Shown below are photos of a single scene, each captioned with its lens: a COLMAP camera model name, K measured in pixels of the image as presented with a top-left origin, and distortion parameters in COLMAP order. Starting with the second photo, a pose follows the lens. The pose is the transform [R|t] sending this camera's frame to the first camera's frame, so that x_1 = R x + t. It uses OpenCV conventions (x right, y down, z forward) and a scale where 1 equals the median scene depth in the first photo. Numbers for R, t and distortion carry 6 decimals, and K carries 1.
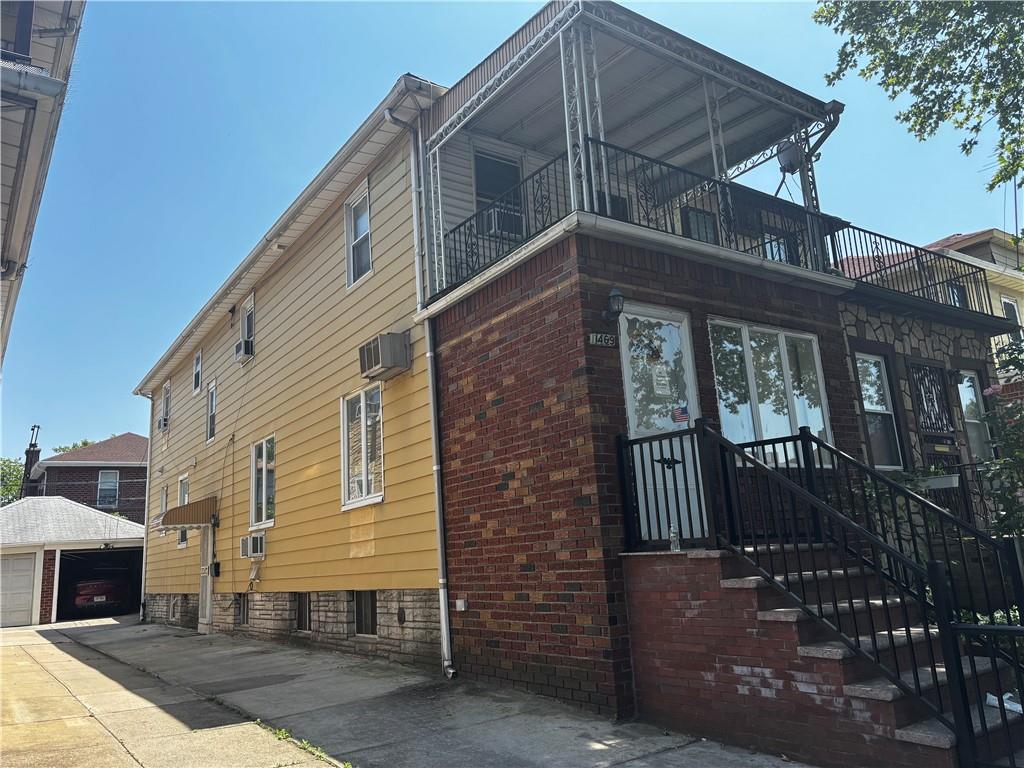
lens RADIAL K [[769.8, 0, 513.2], [0, 769.8, 385.2], [0, 0, 1]] dist [0.063048, -0.057295]
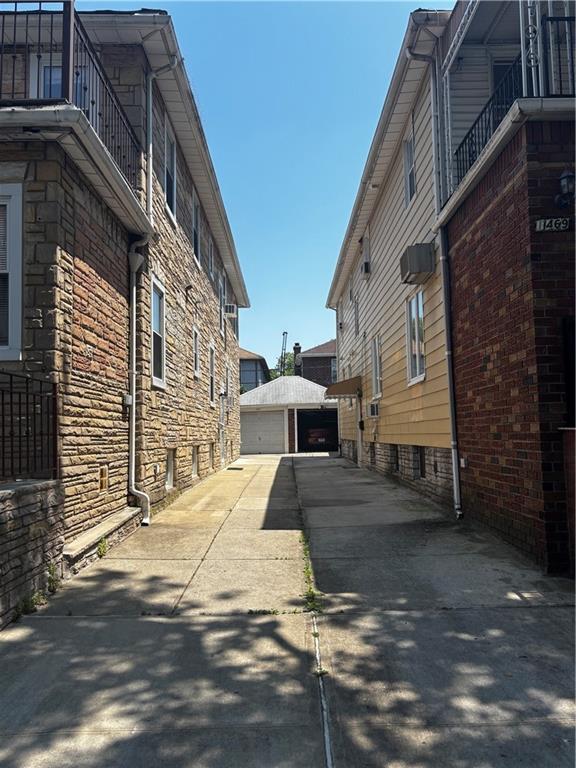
lens RADIAL K [[577.4, 0, 287.2], [0, 577.4, 389.9], [0, 0, 1]] dist [0.063048, -0.057295]
pose [[0.825011, 0.002090, -0.565112, 0.216026], [0.093855, 0.985599, 0.140664, 0.012223], [0.557268, -0.169088, 0.812934, 0.106121]]
